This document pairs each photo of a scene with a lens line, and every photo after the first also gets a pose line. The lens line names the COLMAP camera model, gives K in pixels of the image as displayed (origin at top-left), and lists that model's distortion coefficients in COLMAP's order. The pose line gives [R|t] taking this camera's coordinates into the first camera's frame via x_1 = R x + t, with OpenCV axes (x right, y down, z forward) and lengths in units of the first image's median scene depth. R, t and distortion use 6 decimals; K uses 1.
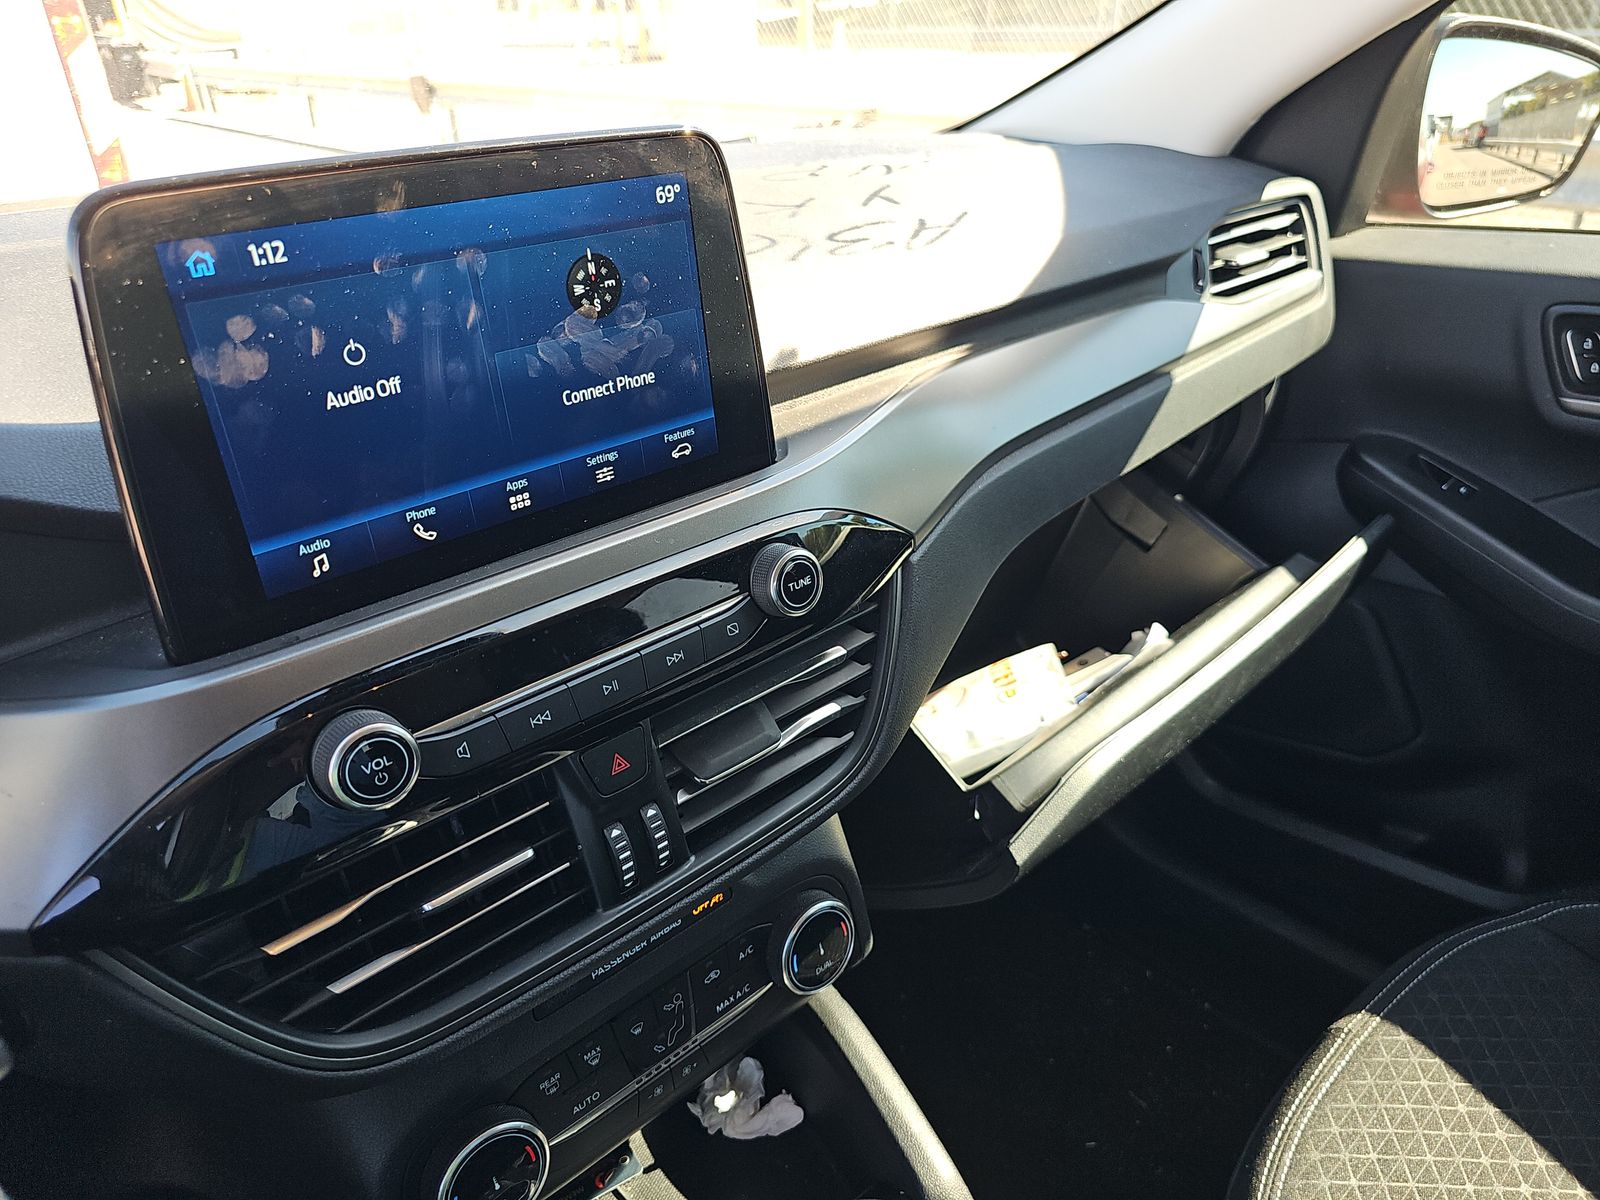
lens RADIAL K [[1088.3, 0, 772.0], [0, 1088.3, 600.8], [0, 0, 1]] dist [0.004500, -0.000117]
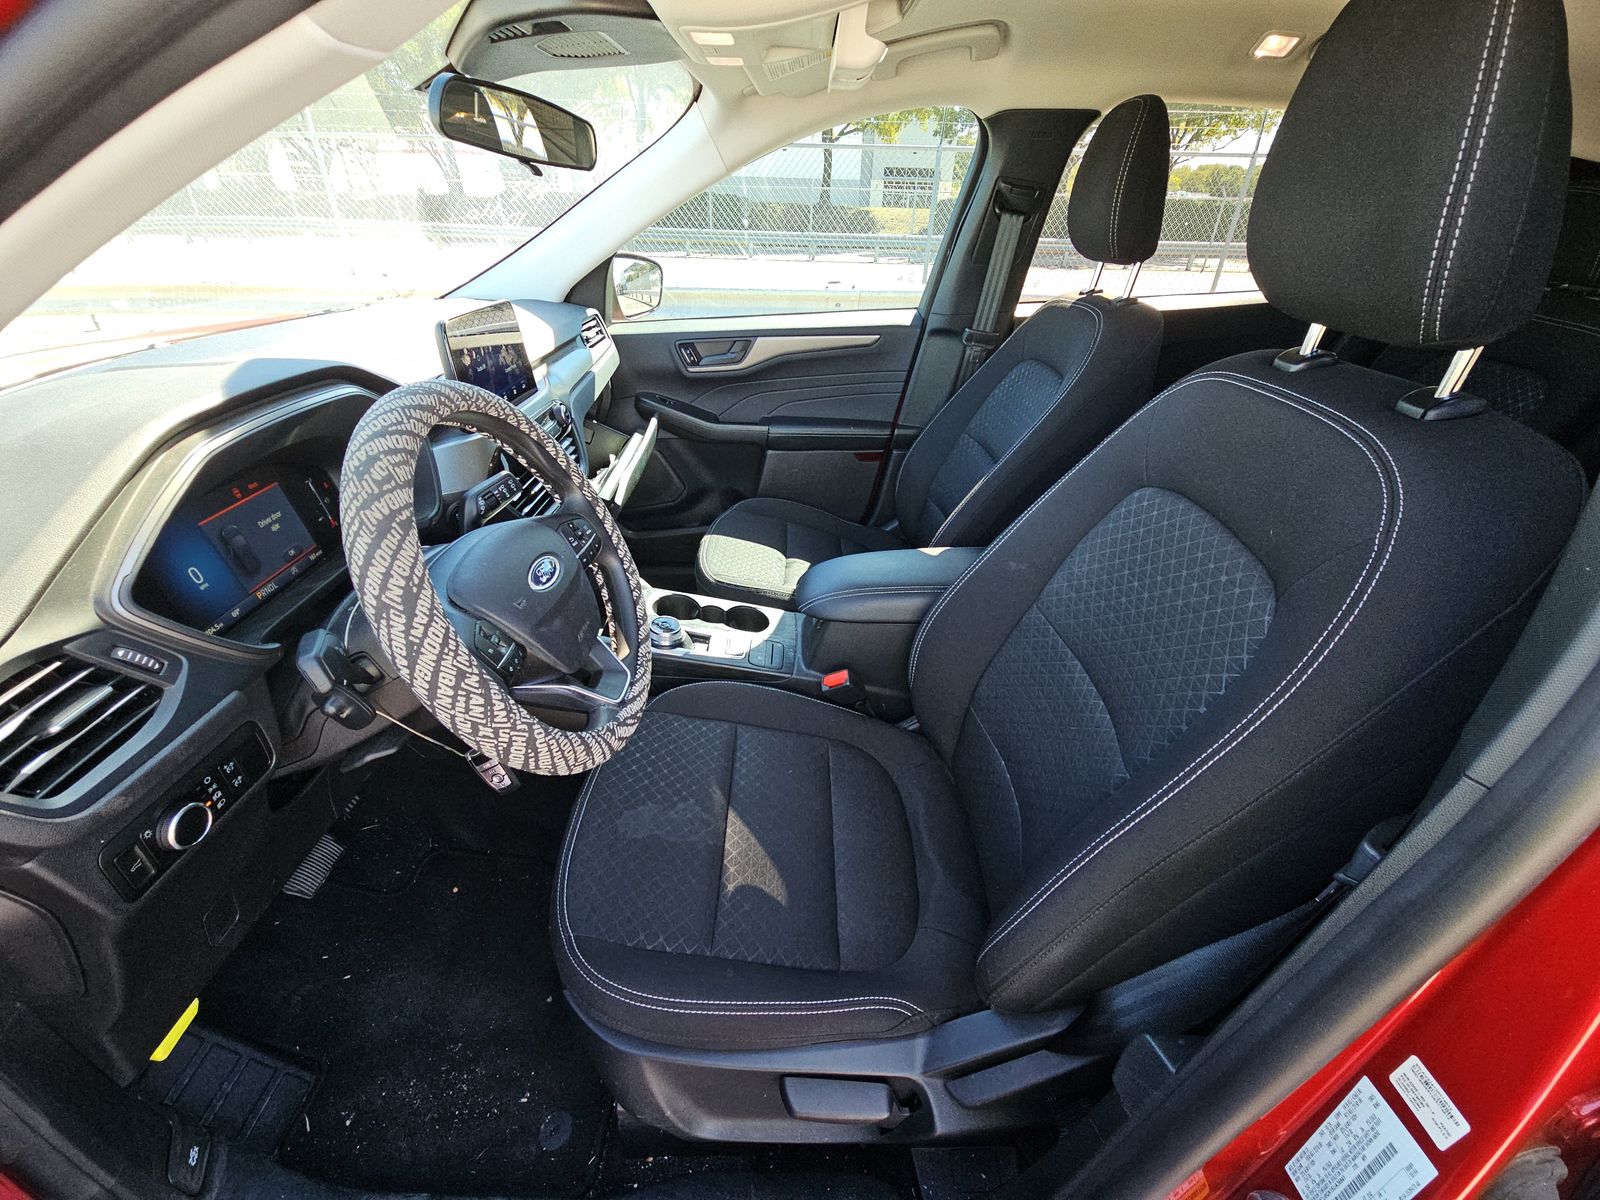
lens RADIAL K [[636.7, 0, 800.0], [0, 636.7, 600.0], [0, 0, 1]] dist [-0.001441, -0.000149]
pose [[0.674221, -0.349712, 0.650483, -0.559864], [0.311735, 0.933231, 0.178611, 0.230553], [-0.669513, 0.082355, 0.738221, -0.618283]]
